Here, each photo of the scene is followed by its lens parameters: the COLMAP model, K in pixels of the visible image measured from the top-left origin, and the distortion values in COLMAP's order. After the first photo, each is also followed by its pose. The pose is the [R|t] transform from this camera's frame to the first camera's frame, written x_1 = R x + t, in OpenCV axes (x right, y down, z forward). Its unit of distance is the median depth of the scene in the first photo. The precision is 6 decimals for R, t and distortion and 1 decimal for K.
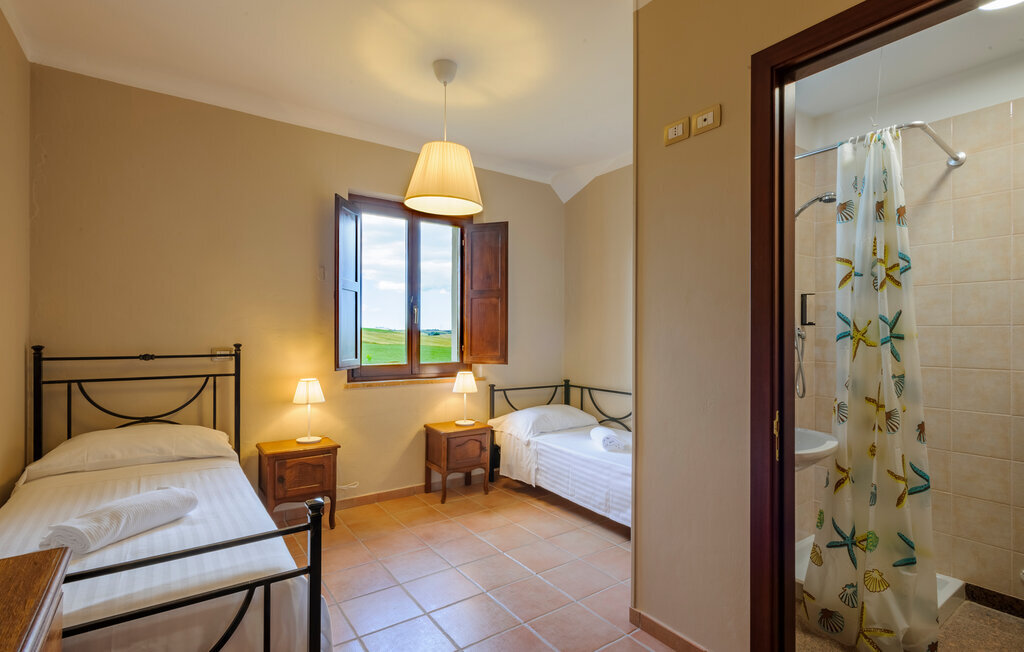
lens RADIAL K [[485.6, 0, 506.4], [0, 485.6, 331.7], [0, 0, 1]] dist [0.004282, -0.000146]
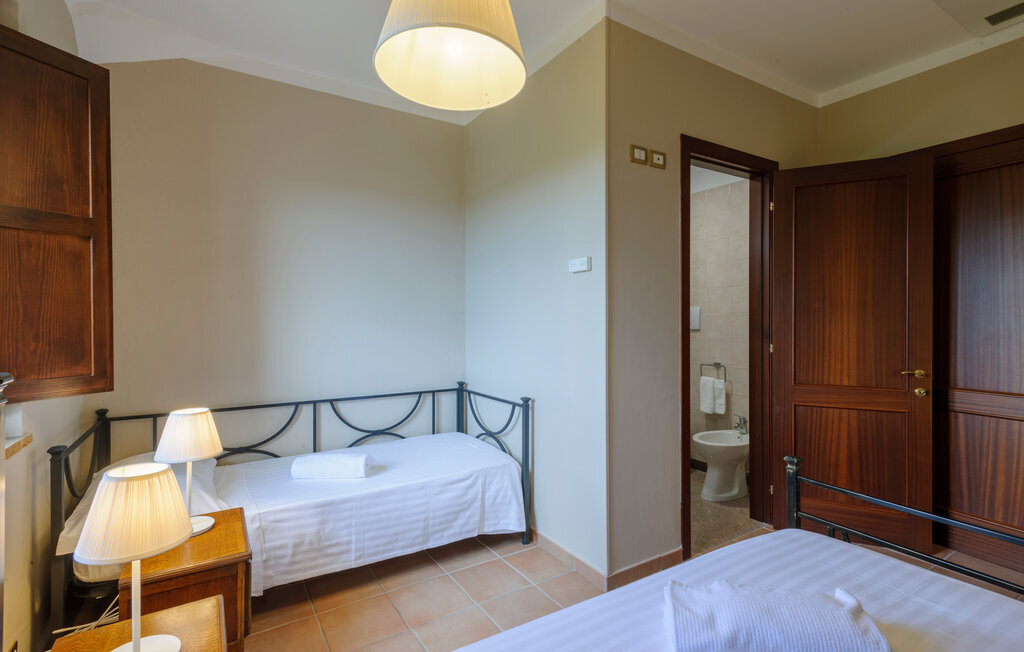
lens RADIAL K [[485.6, 0, 513.0], [0, 485.6, 332.4], [0, 0, 1]] dist [0.004282, -0.000146]
pose [[0.043346, -0.025076, 0.998745, -1.067215], [0.001208, 0.999686, 0.025047, 0.005971], [-0.999059, 0.000121, 0.043363, 1.504006]]
